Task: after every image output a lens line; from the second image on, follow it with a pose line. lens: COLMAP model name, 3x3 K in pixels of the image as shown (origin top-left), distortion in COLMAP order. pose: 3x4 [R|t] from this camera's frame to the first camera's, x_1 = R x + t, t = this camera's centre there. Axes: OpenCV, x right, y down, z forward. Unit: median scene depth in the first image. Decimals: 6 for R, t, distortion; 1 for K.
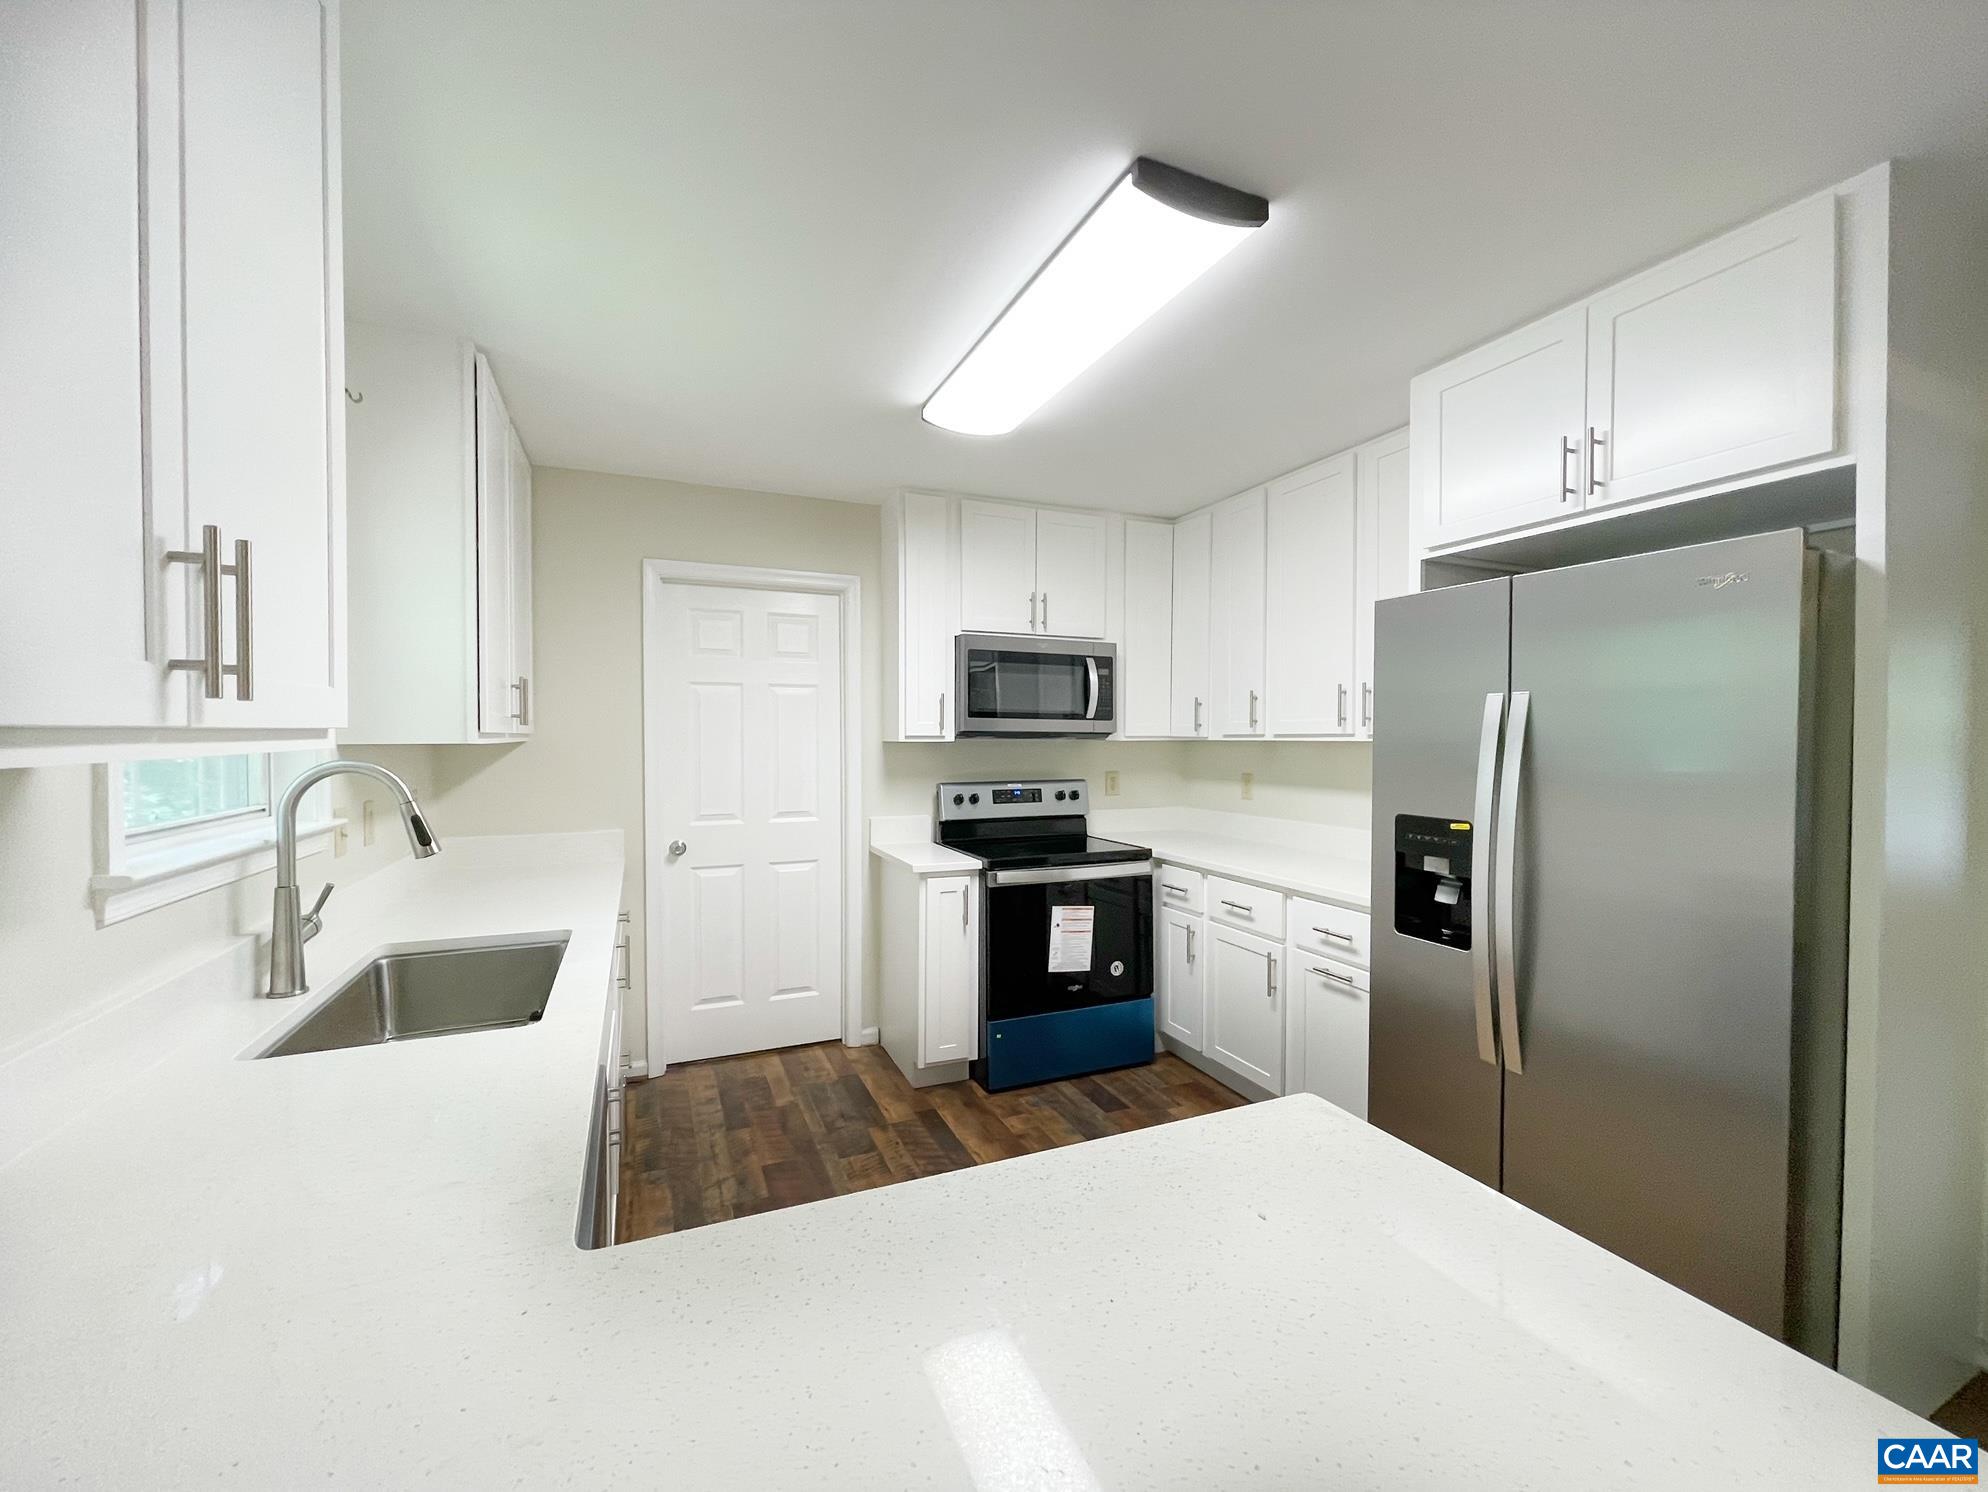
lens RADIAL K [[819.6, 0, 994.0], [0, 819.6, 746.0], [0, 0, 1]] dist [0.001093, 0.000056]
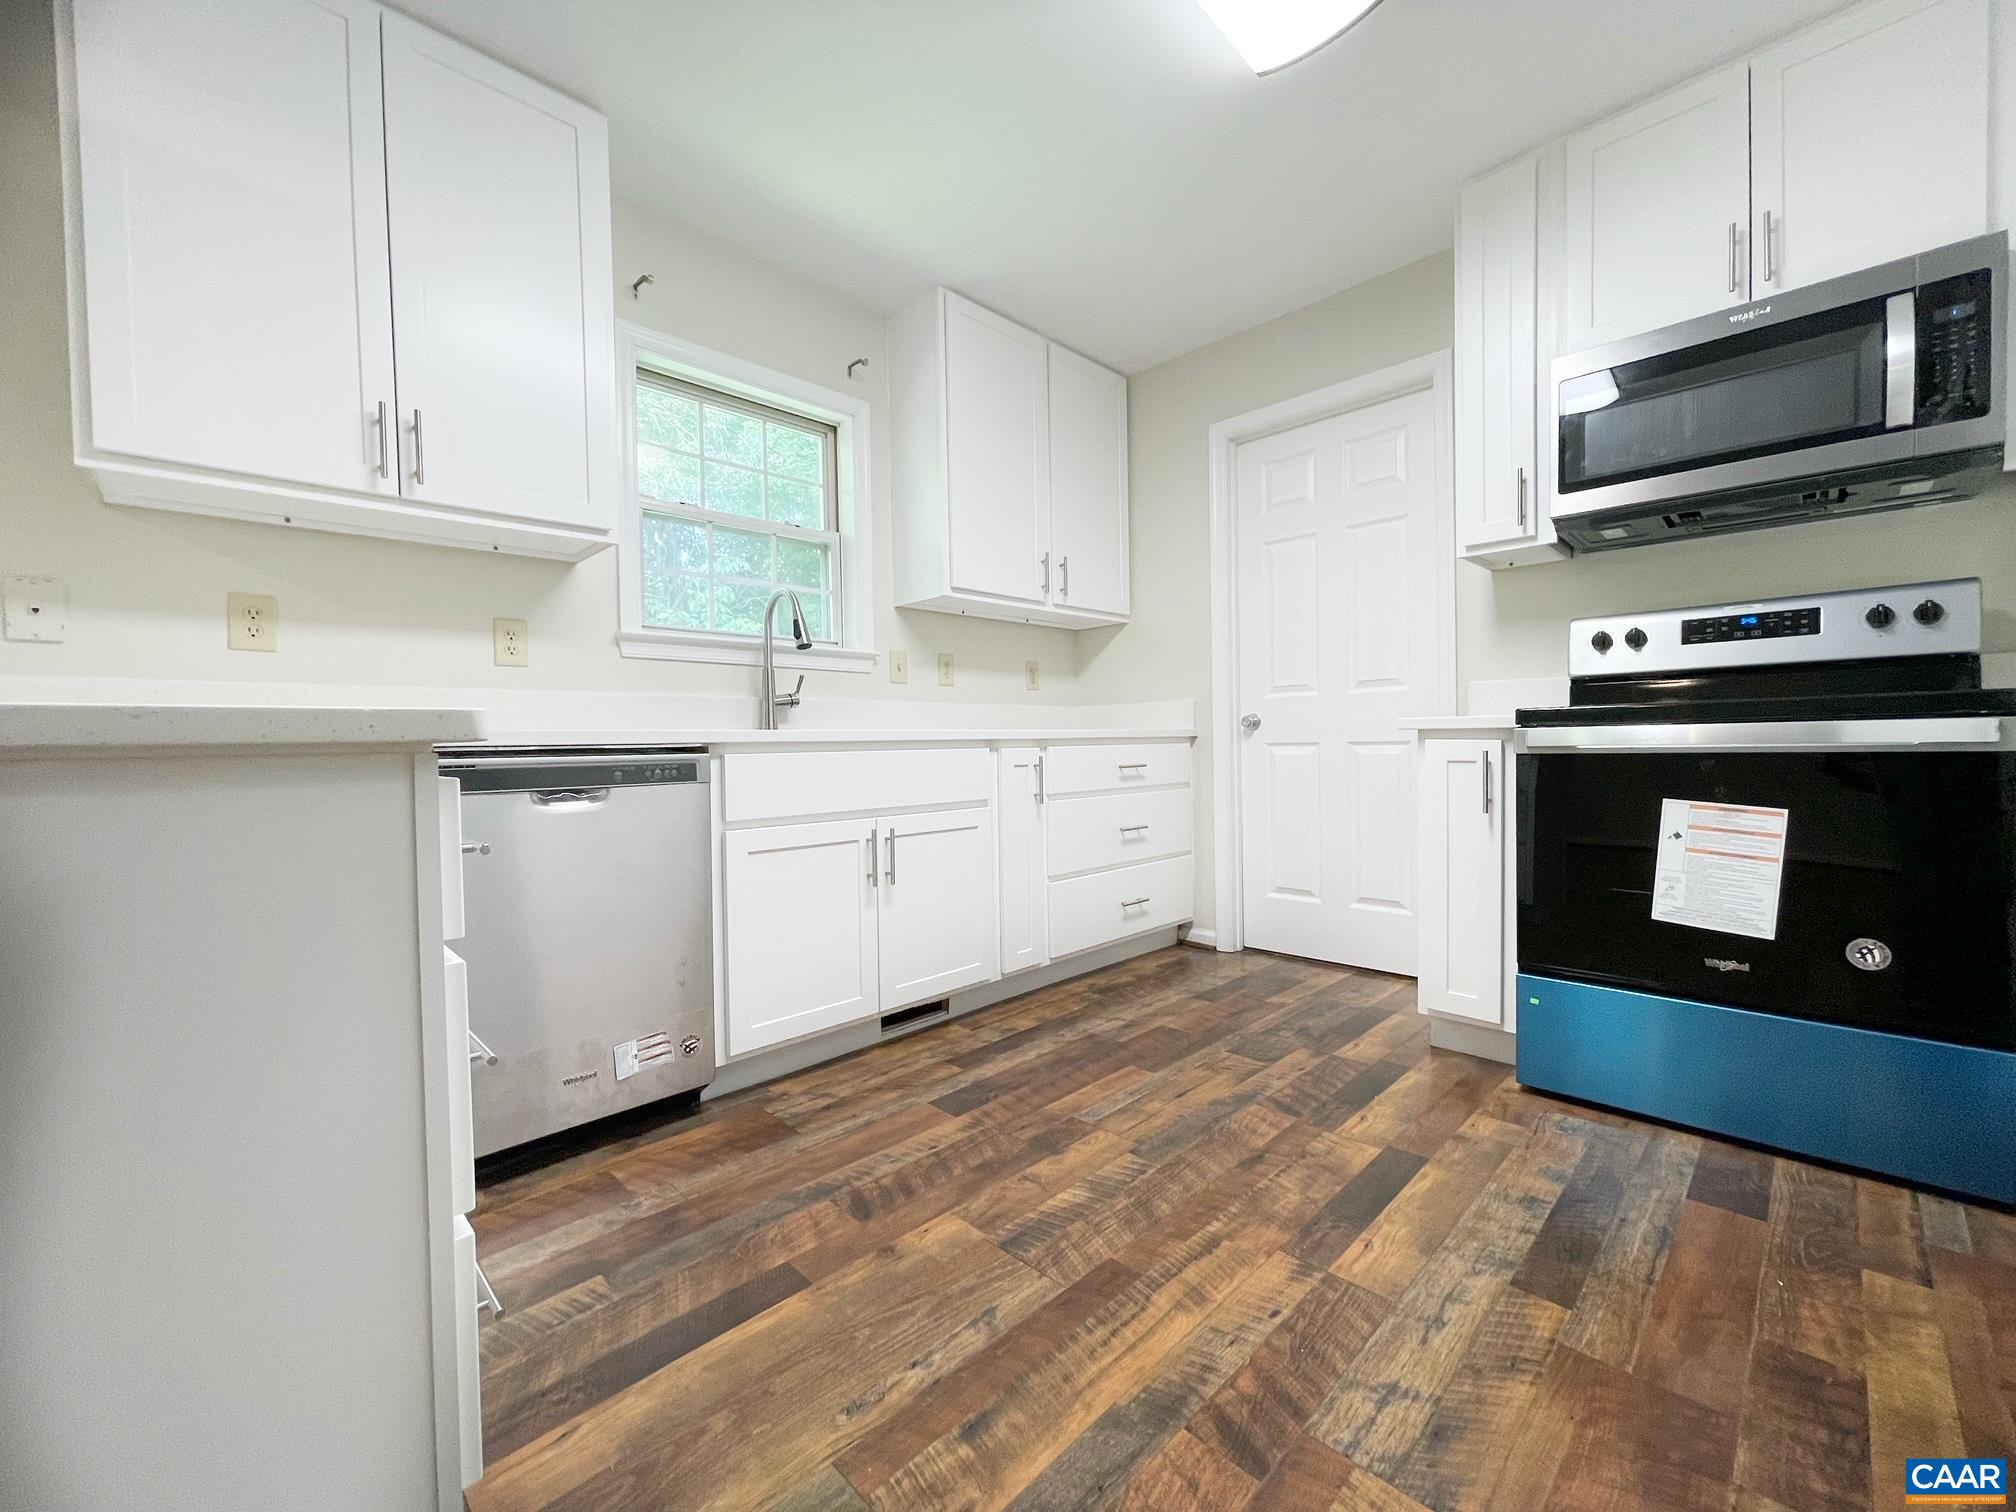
lens RADIAL K [[824.6, 0, 1008.0], [0, 824.6, 756.0], [0, 0, 1]] dist [0.013612, -0.000019]
pose [[0.365834, 0.007534, -0.930650, 0.408433], [0.007540, 0.999910, 0.011059, 0.154296], [0.930649, -0.011063, 0.365745, 0.393240]]
